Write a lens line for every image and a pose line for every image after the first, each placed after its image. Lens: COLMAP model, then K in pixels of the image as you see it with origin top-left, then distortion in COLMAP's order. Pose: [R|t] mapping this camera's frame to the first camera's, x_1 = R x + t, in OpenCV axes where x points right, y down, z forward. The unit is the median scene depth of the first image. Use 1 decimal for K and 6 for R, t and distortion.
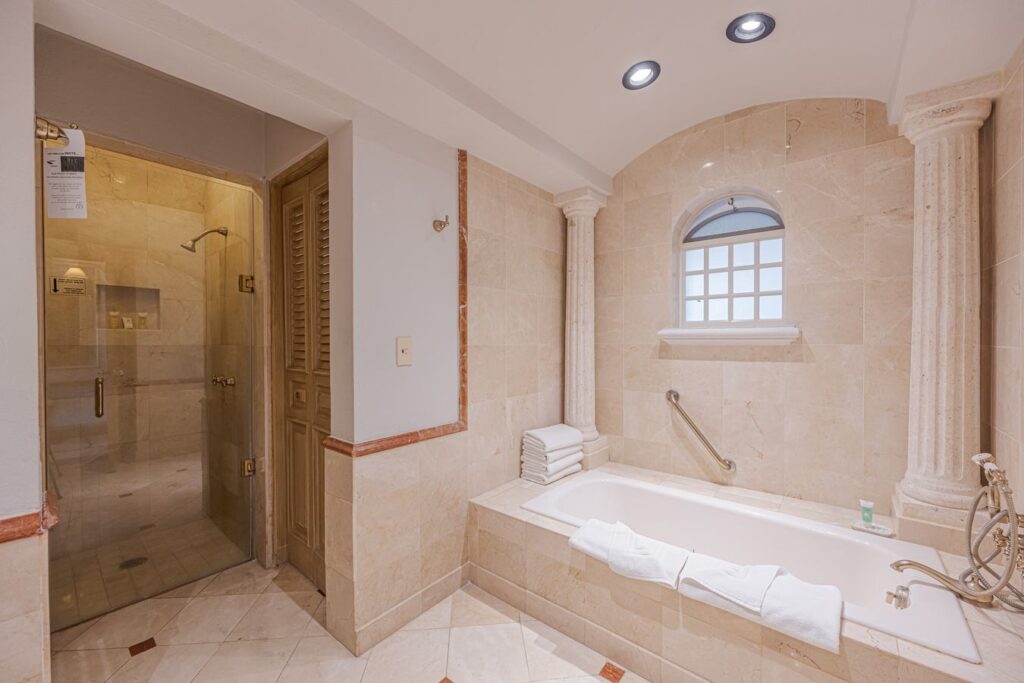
lens RADIAL K [[406.7, 0, 512.0], [0, 406.7, 341.5], [0, 0, 1]] dist [-0.001471, -0.000113]
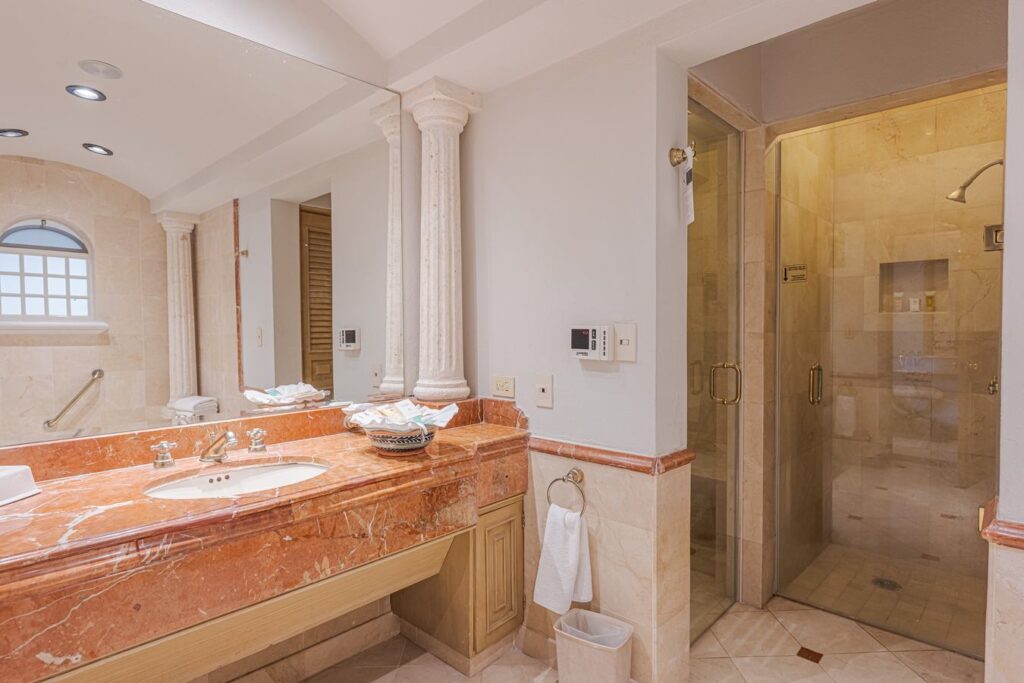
lens RADIAL K [[545.4, 0, 512.0], [0, 545.4, 341.5], [0, 0, 1]] dist [0.005153, 0.001209]
pose [[-0.069614, 0.028535, -0.997166, 0.315815], [0.000464, 0.999592, 0.028572, -0.003657], [0.997574, 0.001526, -0.069598, 0.342070]]
